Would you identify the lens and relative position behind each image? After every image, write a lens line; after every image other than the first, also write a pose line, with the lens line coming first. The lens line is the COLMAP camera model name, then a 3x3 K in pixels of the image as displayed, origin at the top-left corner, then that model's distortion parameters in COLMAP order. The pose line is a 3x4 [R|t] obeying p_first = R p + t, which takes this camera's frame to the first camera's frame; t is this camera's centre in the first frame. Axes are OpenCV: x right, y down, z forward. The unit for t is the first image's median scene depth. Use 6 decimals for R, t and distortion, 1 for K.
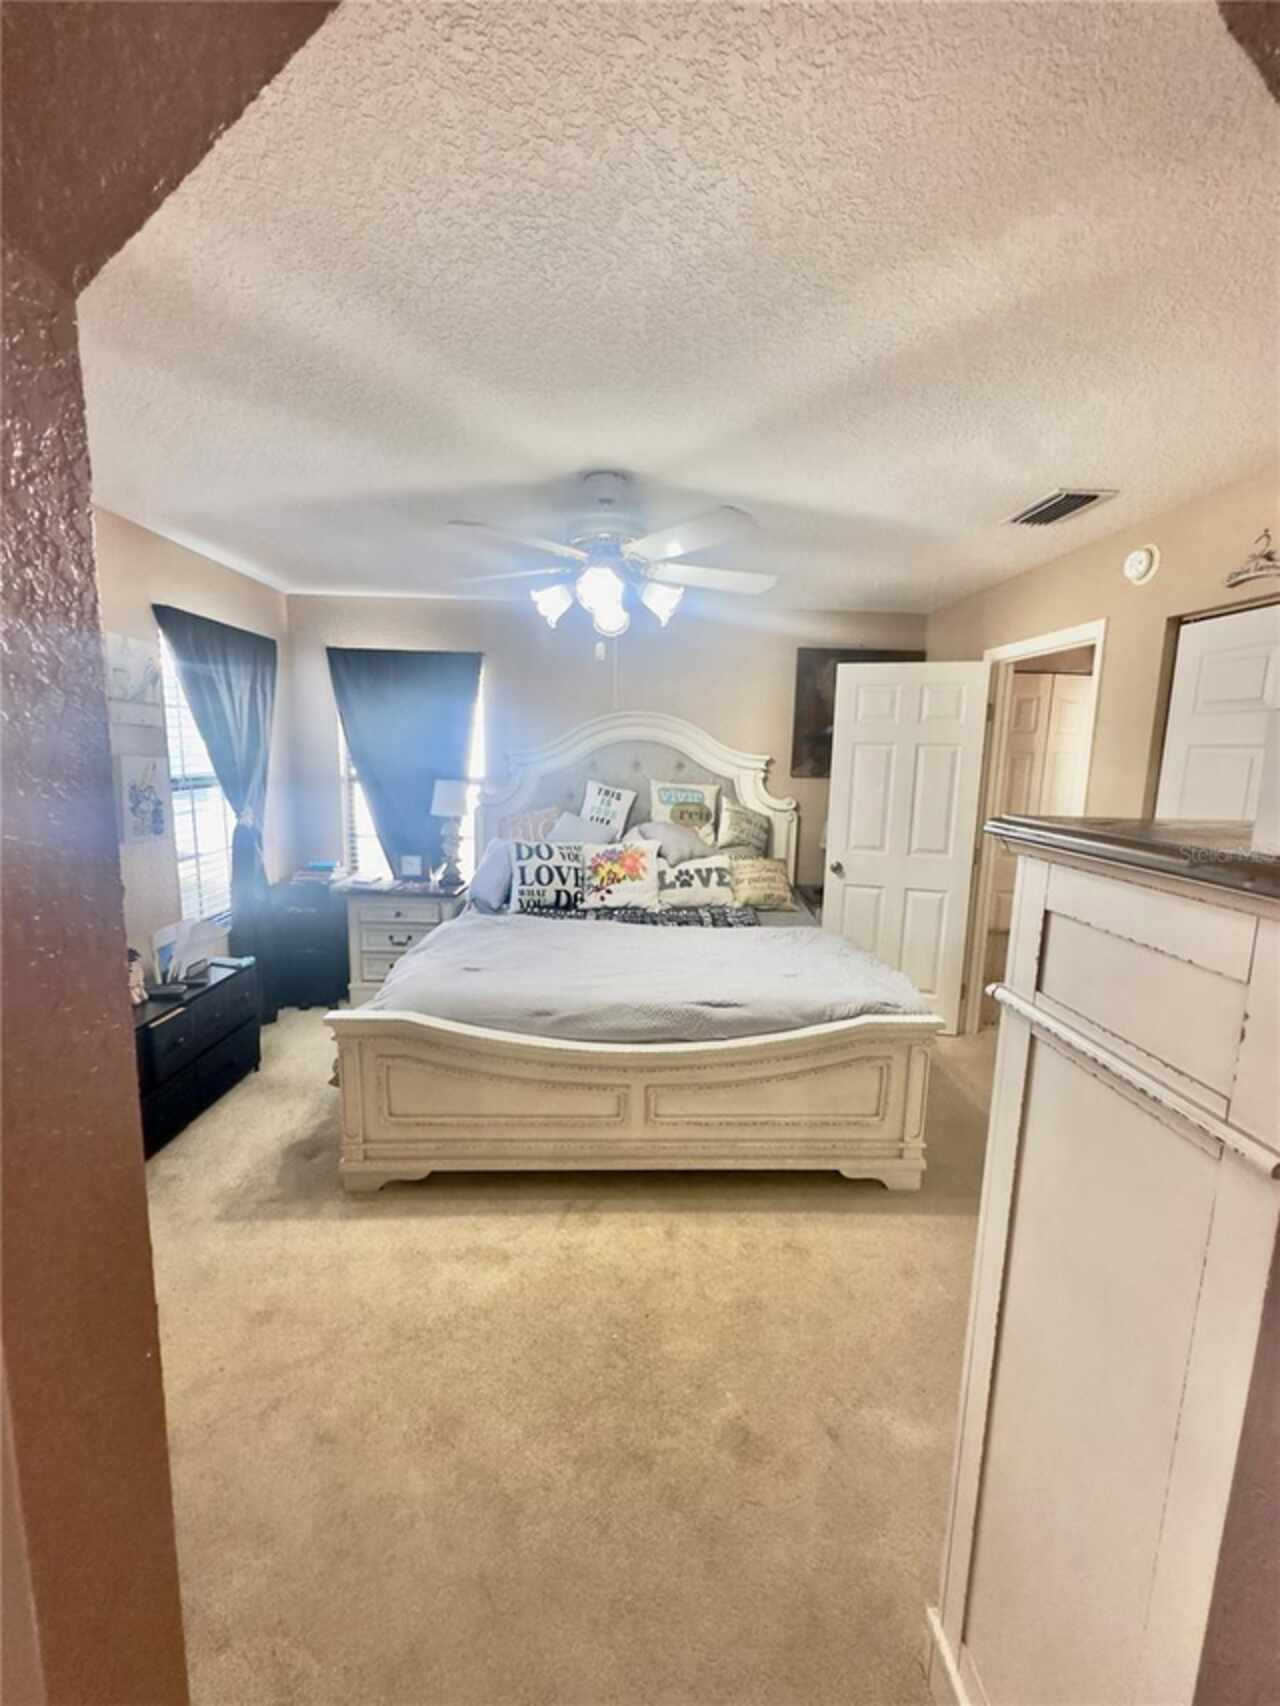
lens RADIAL K [[678.4, 0, 640.0], [0, 678.4, 853.0], [0, 0, 1]] dist [-0.003432, 0.000581]
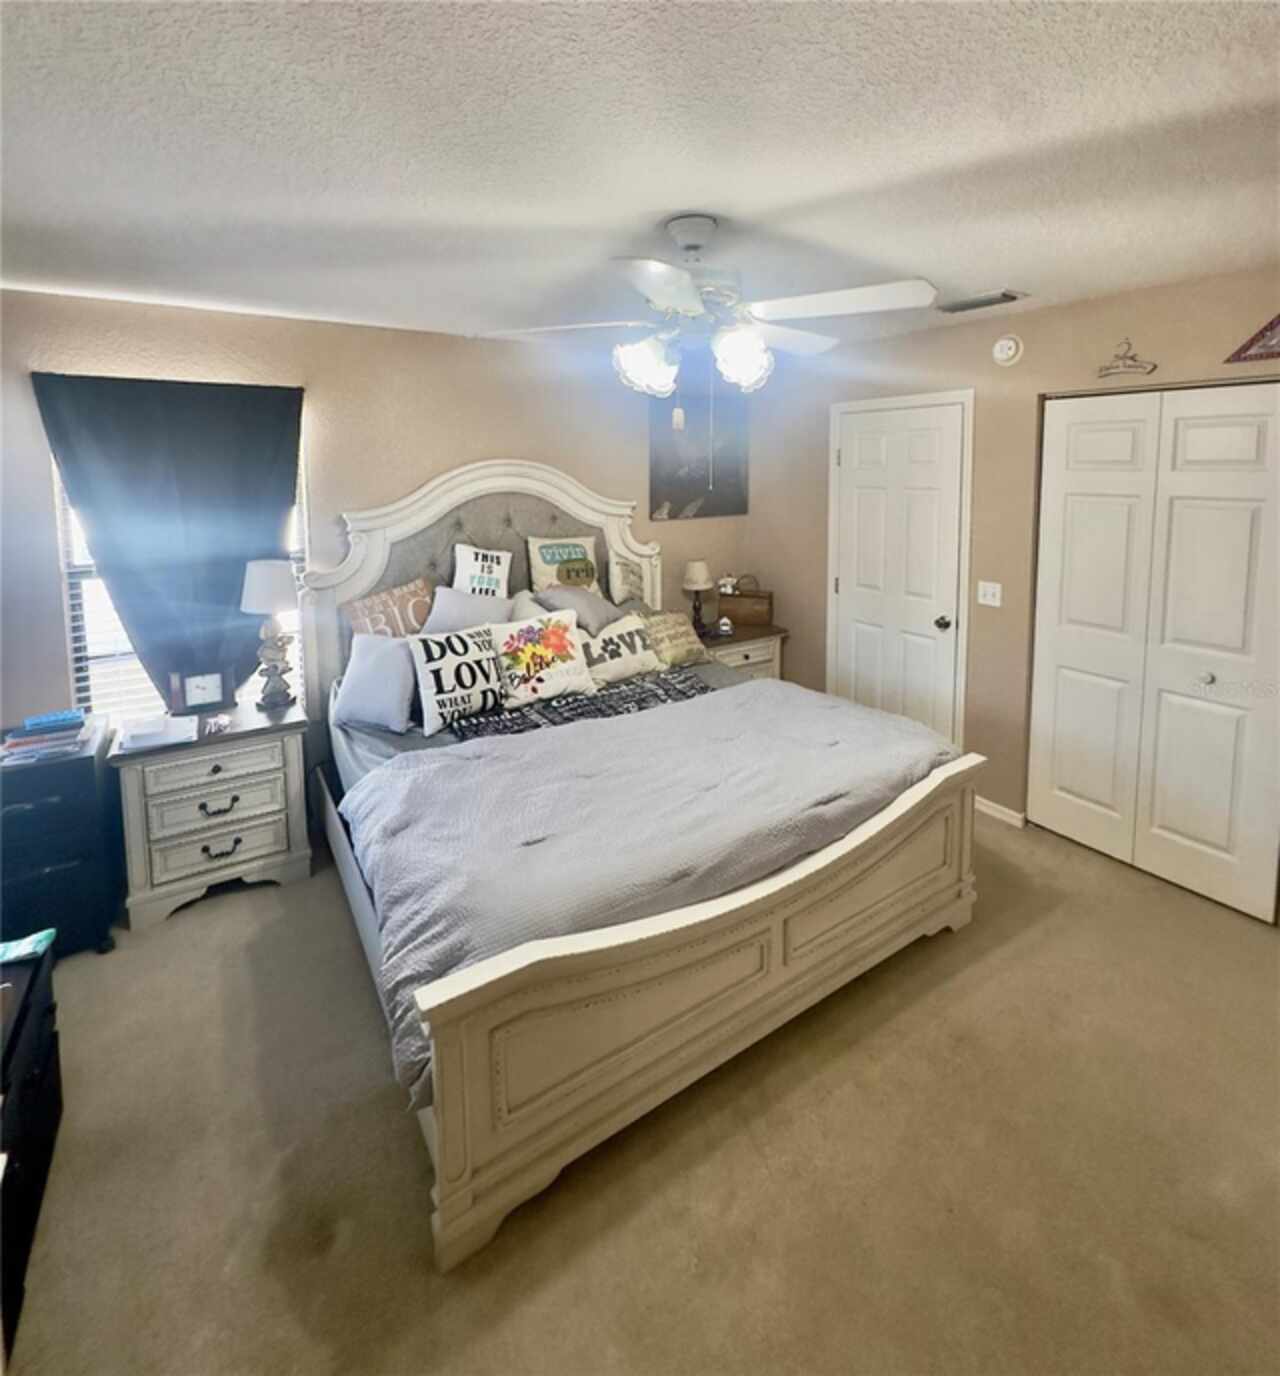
lens RADIAL K [[675.2, 0, 642.3], [0, 675.2, 527.4], [0, 0, 1]] dist [-0.000885, -0.000120]
pose [[0.854935, -0.076029, 0.513132, -0.344091], [0.105468, 0.994016, -0.028442, -0.091244], [-0.507899, 0.078435, 0.857838, 0.204494]]
